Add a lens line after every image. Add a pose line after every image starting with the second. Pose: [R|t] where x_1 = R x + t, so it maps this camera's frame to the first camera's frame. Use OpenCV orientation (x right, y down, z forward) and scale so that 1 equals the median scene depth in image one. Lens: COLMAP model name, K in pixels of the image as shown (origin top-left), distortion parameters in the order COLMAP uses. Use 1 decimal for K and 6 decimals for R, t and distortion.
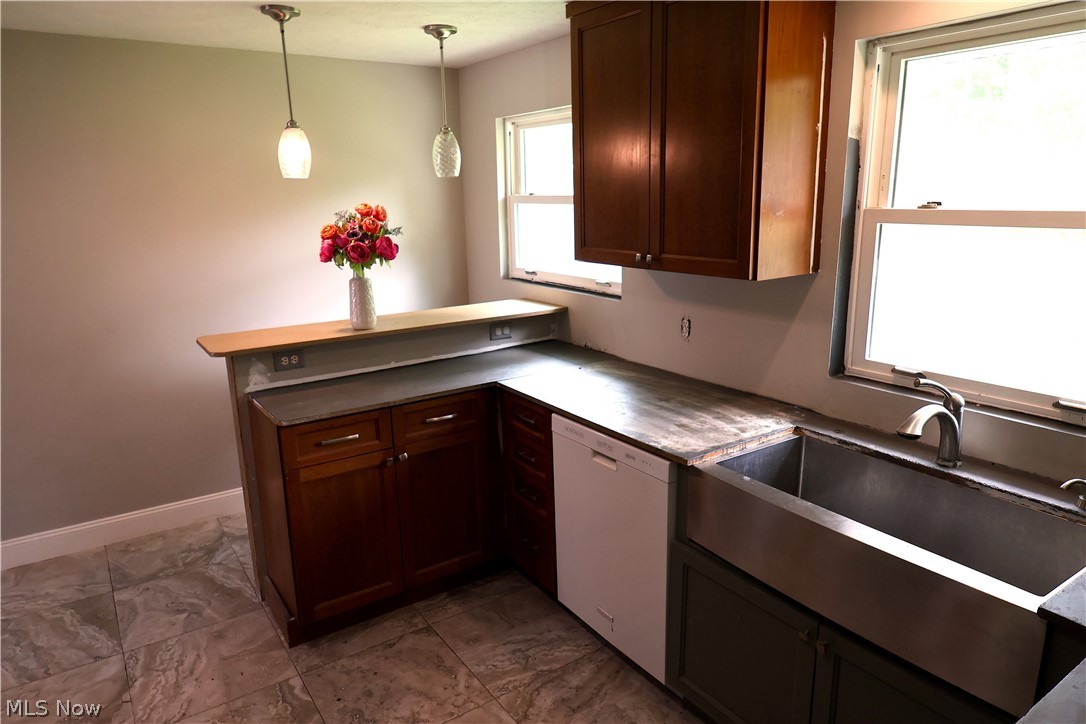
lens RADIAL K [[706.2, 0, 539.7], [0, 706.2, 361.6], [0, 0, 1]] dist [-0.002936, -0.003192]
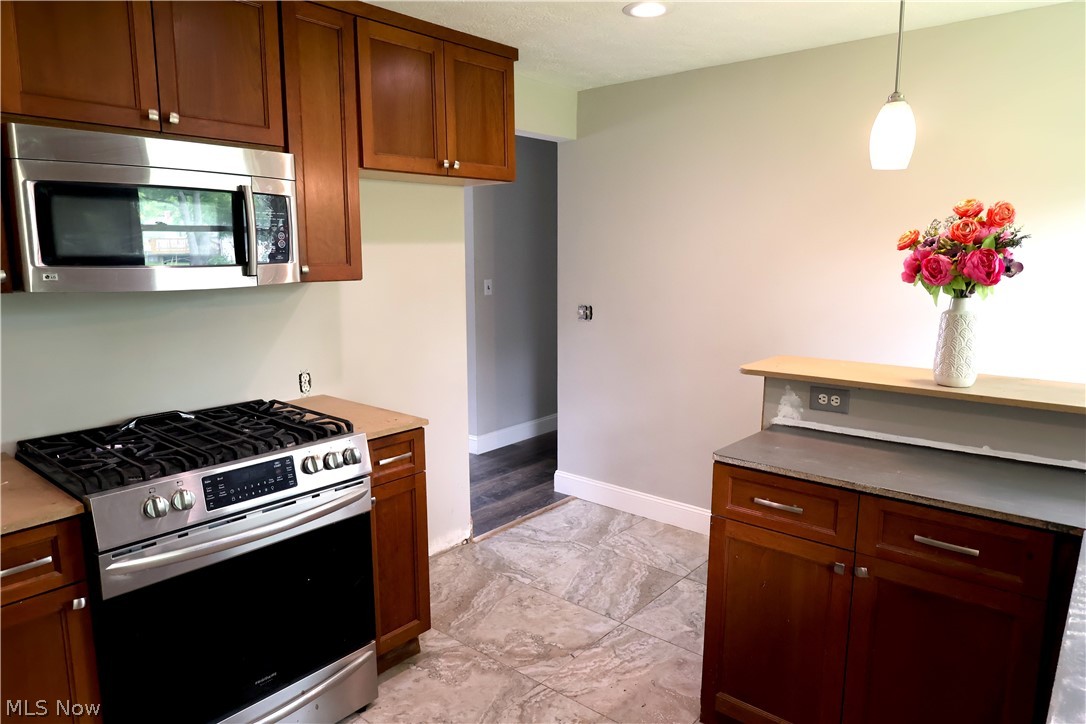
lens RADIAL K [[706.2, 0, 540.6], [0, 706.2, 361.8], [0, 0, 1]] dist [-0.002936, -0.003192]
pose [[0.270239, 0.172612, -0.947194, 0.309416], [-0.231684, 0.966547, 0.110039, -0.057192], [0.934501, 0.189713, 0.301191, 0.468163]]
